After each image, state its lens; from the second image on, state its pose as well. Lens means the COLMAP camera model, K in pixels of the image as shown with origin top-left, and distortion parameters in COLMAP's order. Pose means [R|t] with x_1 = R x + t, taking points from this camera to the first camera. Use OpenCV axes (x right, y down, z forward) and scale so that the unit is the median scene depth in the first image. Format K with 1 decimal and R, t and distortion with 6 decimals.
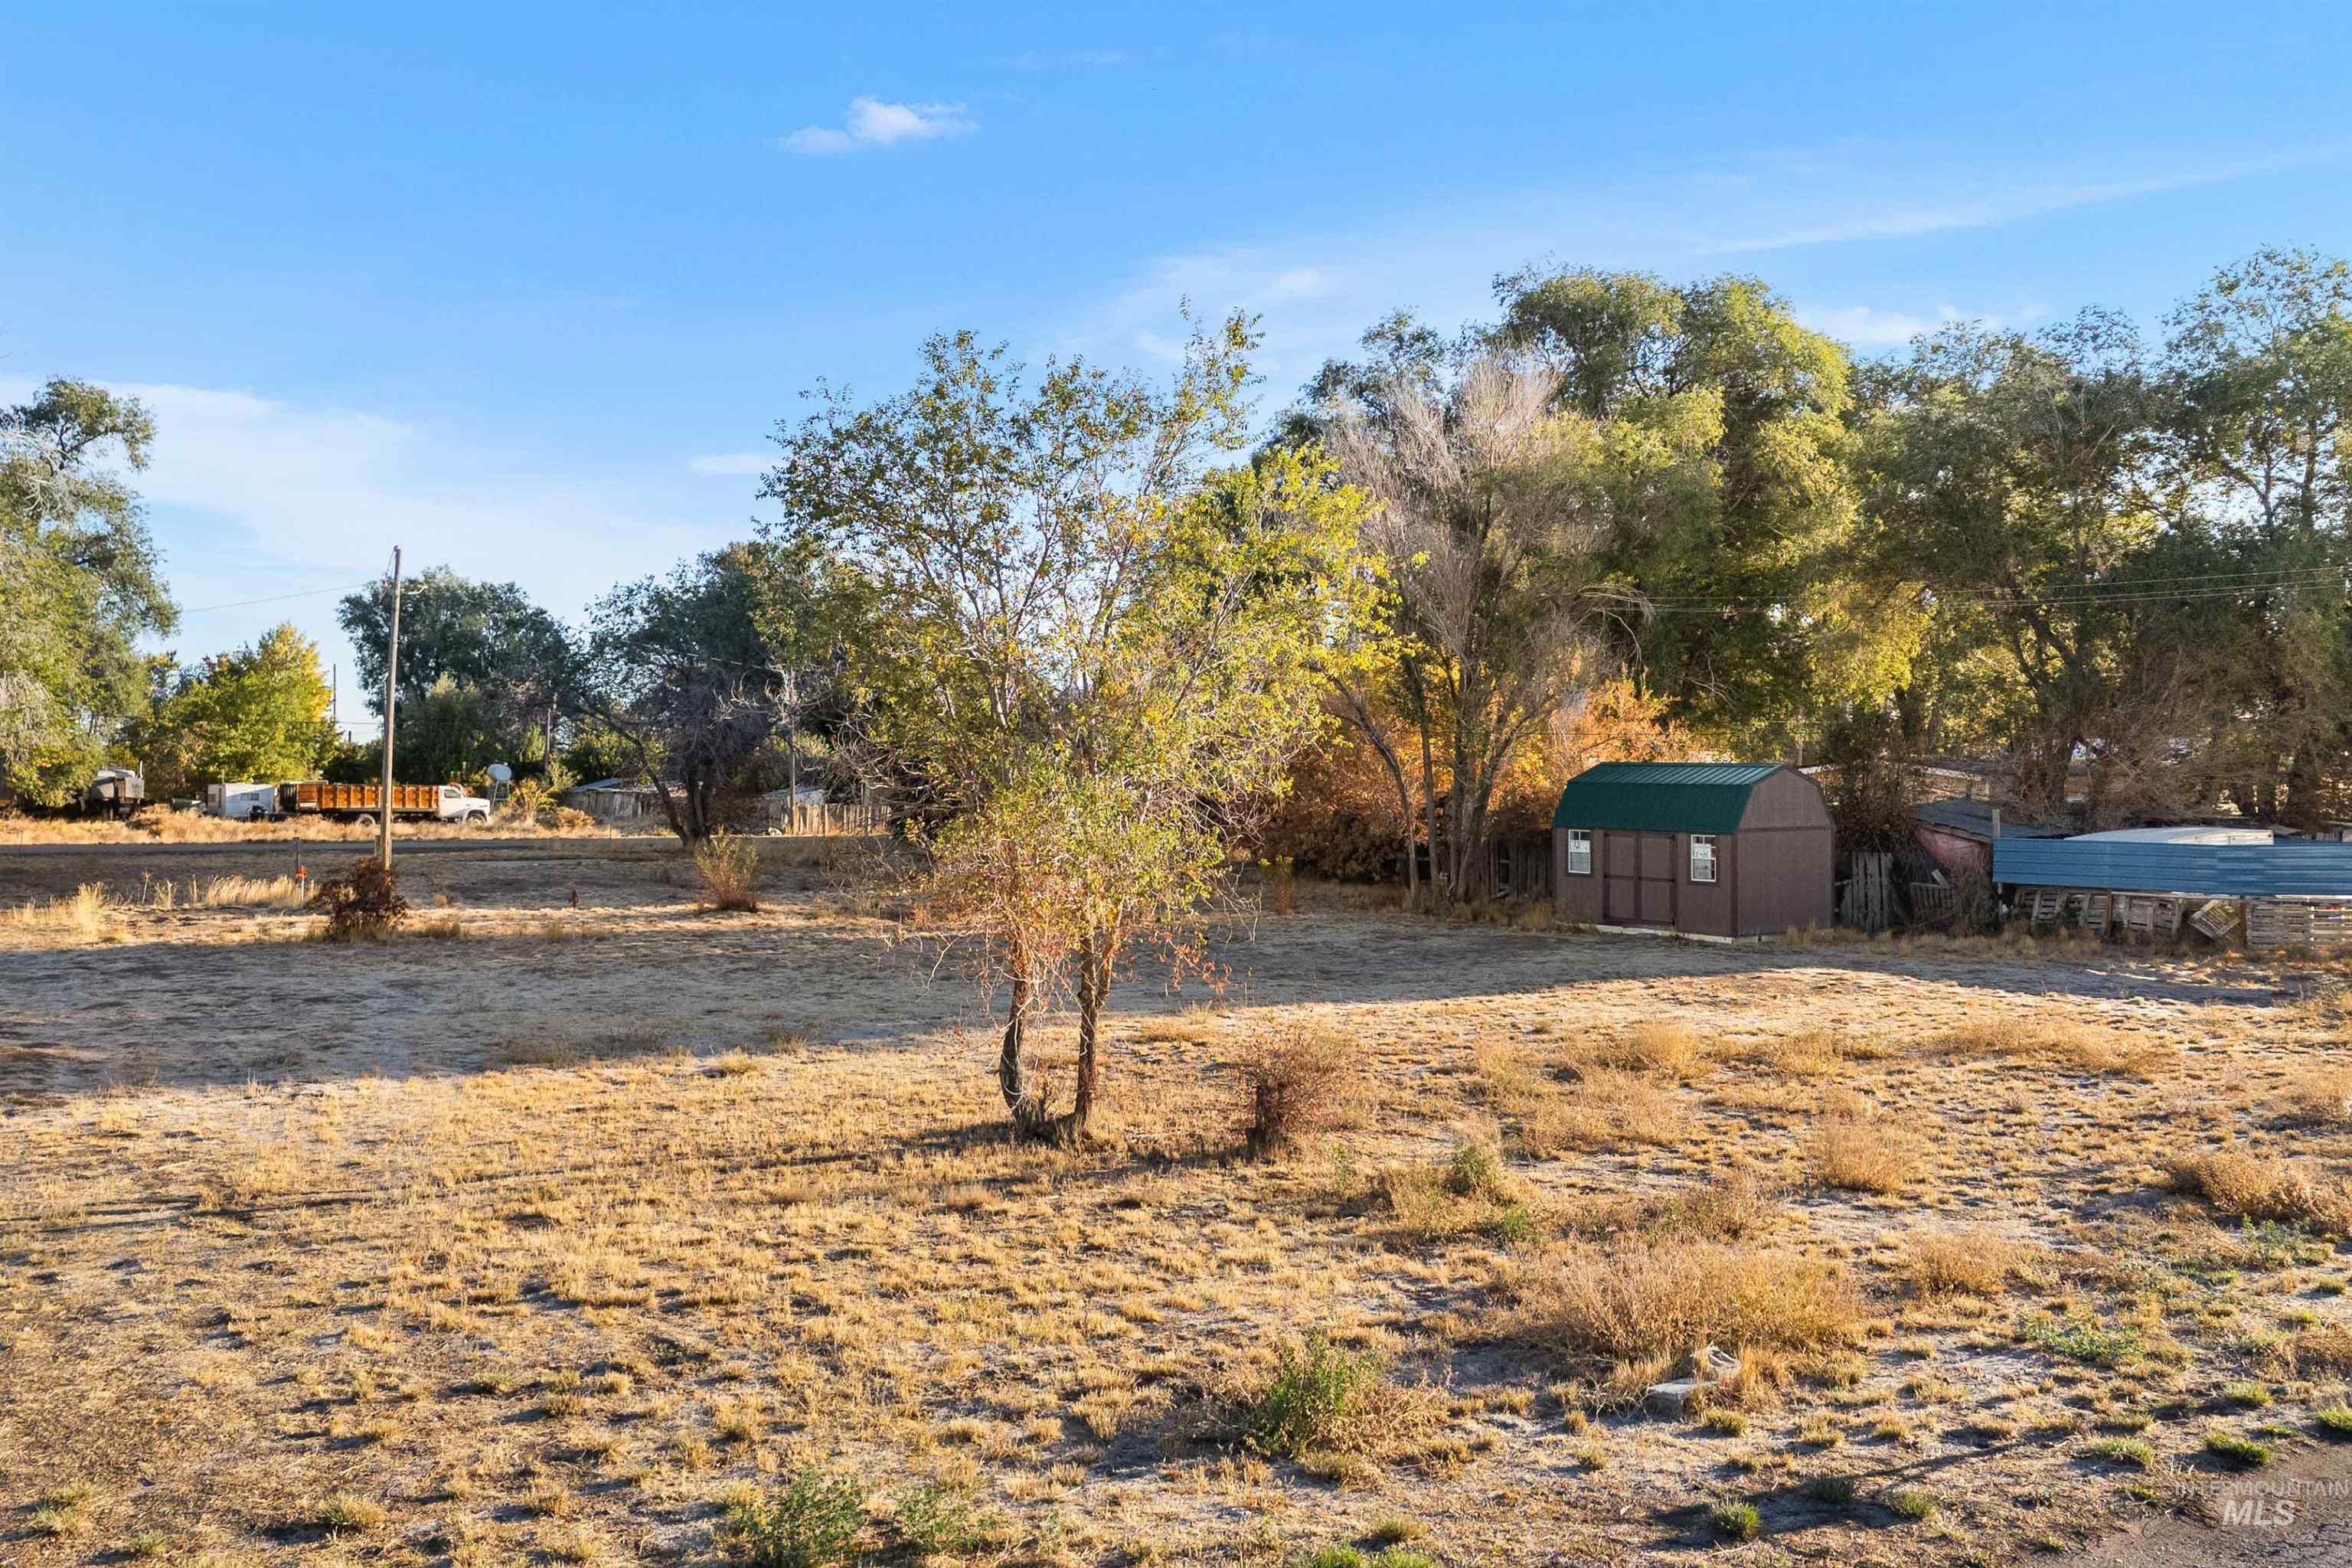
lens RADIAL K [[2024.4, 0, 1176.0], [0, 2024.4, 784.0], [0, 0, 1]] dist [0.112548, -0.168562]
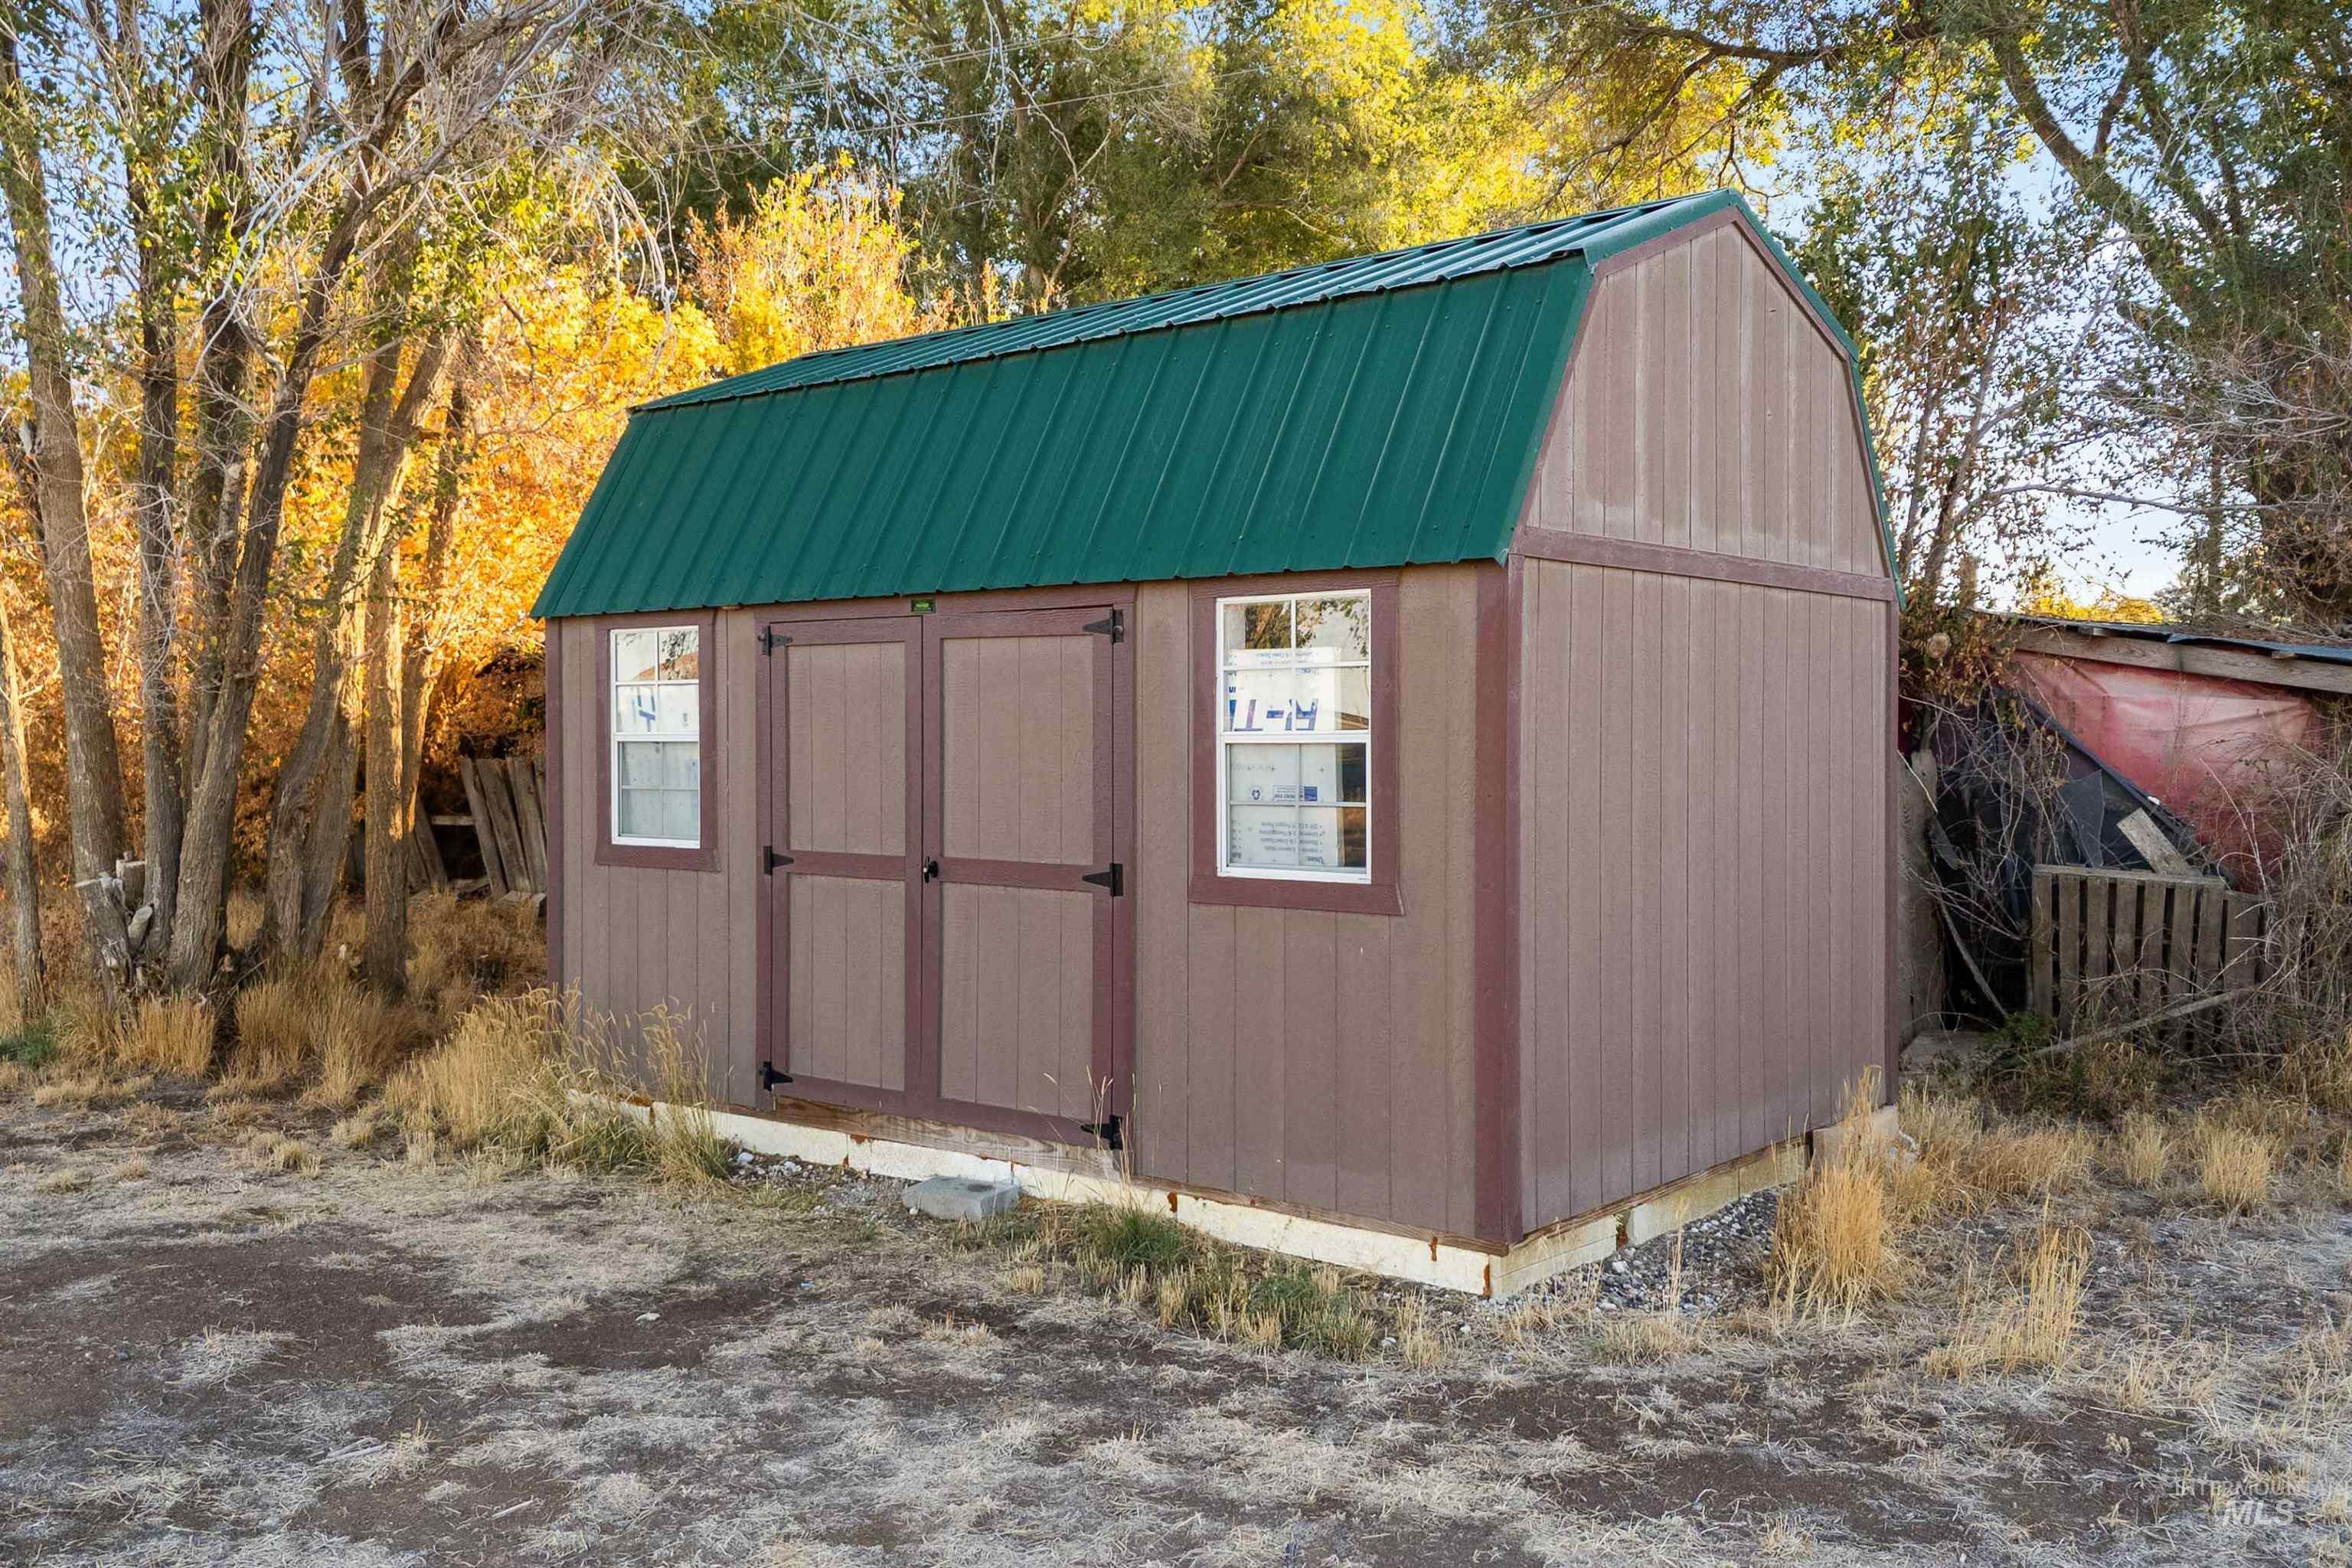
lens RADIAL K [[2024.4, 0, 1176.0], [0, 2024.4, 784.0], [0, 0, 1]] dist [0.112548, -0.168562]
pose [[0.965537, -0.004795, 0.260222, 0.198850], [0.003355, 0.999976, 0.005980, 0.037367], [-0.260245, -0.004901, 0.965530, 0.809905]]
